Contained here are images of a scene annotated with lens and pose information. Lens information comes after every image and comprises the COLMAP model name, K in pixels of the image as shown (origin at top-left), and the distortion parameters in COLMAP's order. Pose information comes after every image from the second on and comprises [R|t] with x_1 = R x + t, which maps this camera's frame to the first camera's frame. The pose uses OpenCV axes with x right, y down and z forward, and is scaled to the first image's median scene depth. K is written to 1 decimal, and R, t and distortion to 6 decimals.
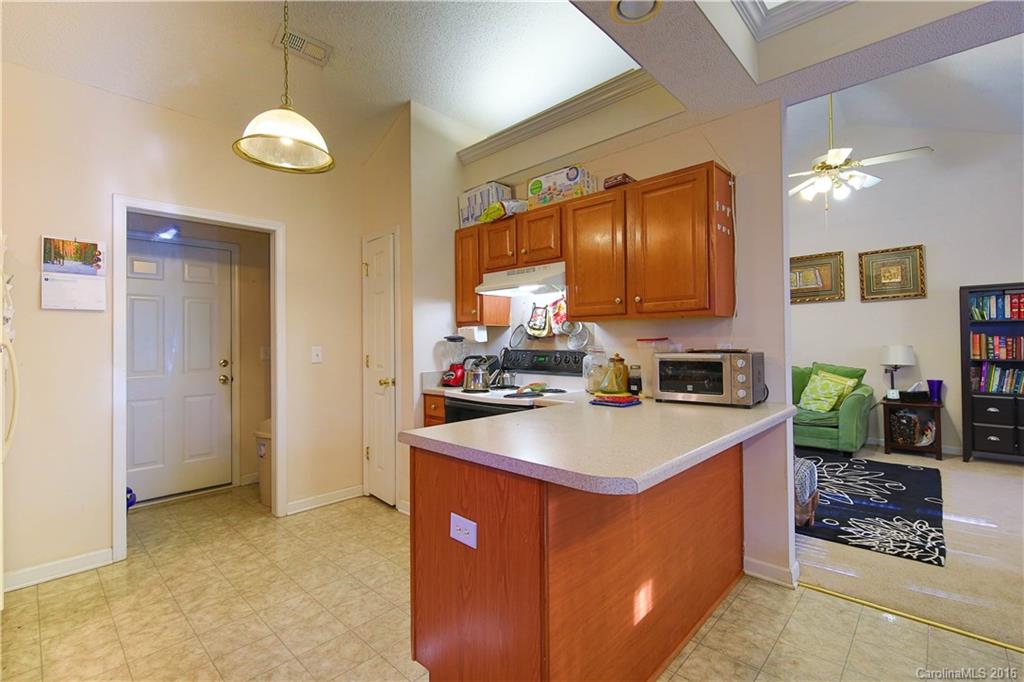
lens RADIAL K [[458.4, 0, 520.3], [0, 458.4, 340.5], [0, 0, 1]] dist [-0.004173, -0.000332]
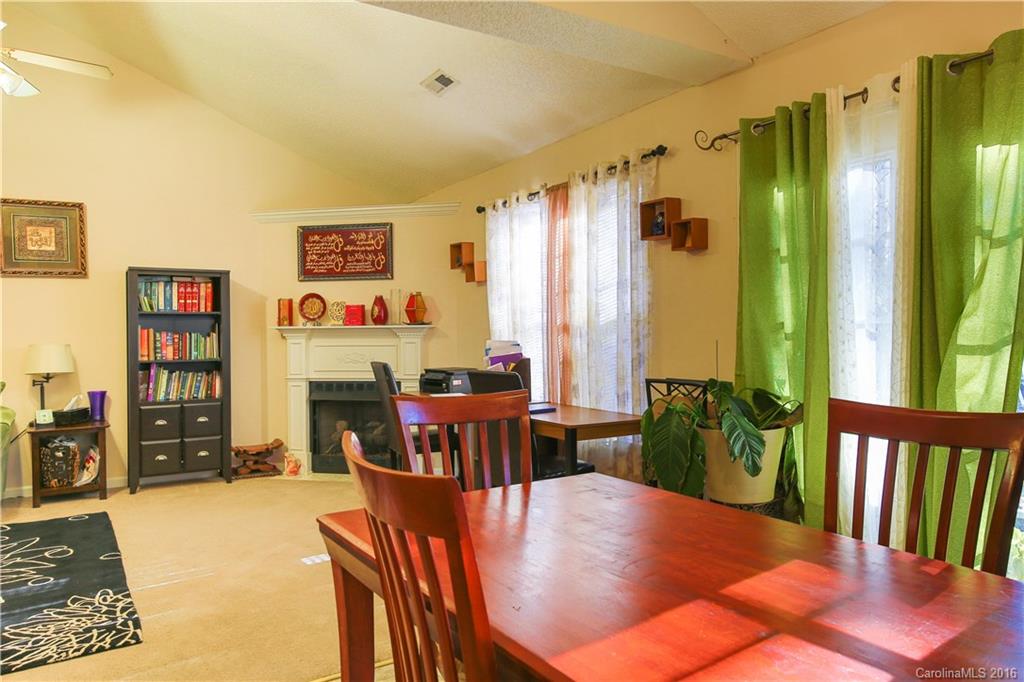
lens RADIAL K [[703.2, 0, 519.3], [0, 703.2, 339.5], [0, 0, 1]] dist [0.000431, 0.004581]
pose [[0.252940, -0.003666, 0.967475, -0.013363], [-0.000406, 0.999992, 0.003895, -0.000988], [-0.967482, -0.001378, 0.252937, 0.067415]]
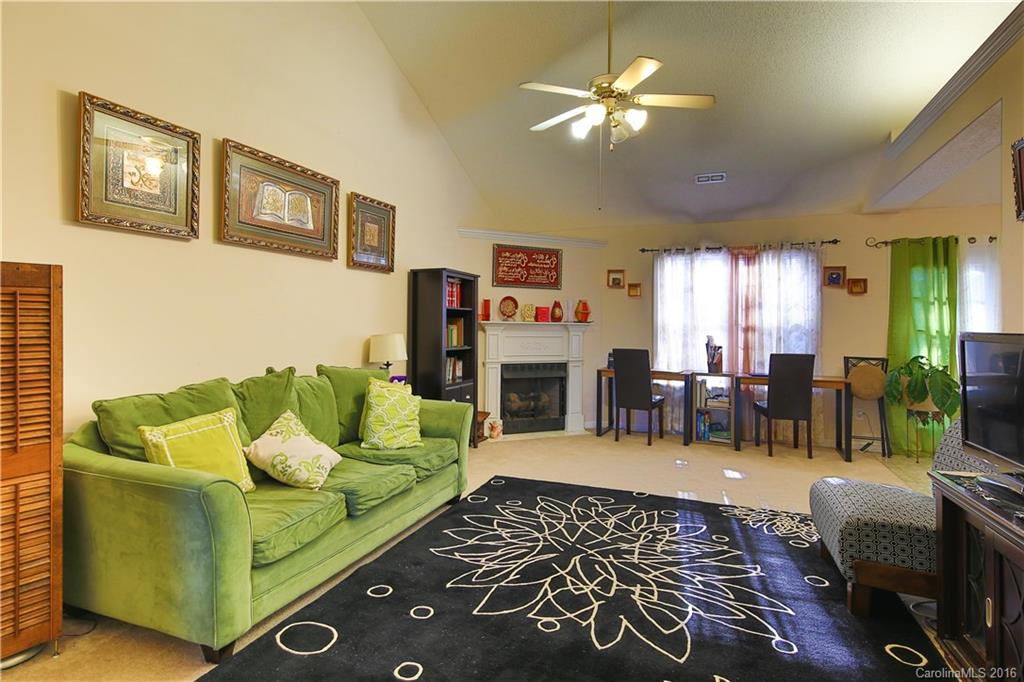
lens RADIAL K [[526.0, 0, 507.5], [0, 526.0, 322.8], [0, 0, 1]] dist [0.002888, -0.001978]
pose [[-0.359846, 0.006635, 0.932988, -0.041823], [-0.017237, 0.999757, -0.013758, 0.000279], [-0.932853, -0.021033, -0.359644, 1.351819]]
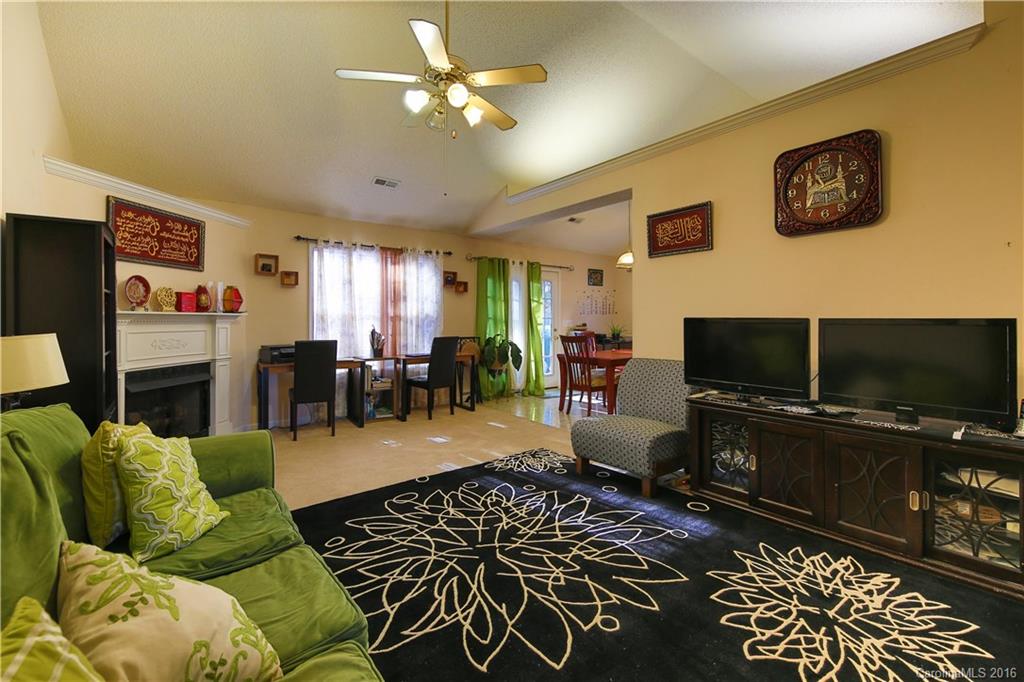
lens RADIAL K [[434.9, 0, 513.8], [0, 434.9, 316.4], [0, 0, 1]] dist [0.016470, -0.000599]
pose [[-0.988108, 0.007051, 0.153598, 0.445743], [0.004965, 0.999890, -0.013957, 0.001904], [-0.153679, -0.013029, -0.988035, 1.551018]]
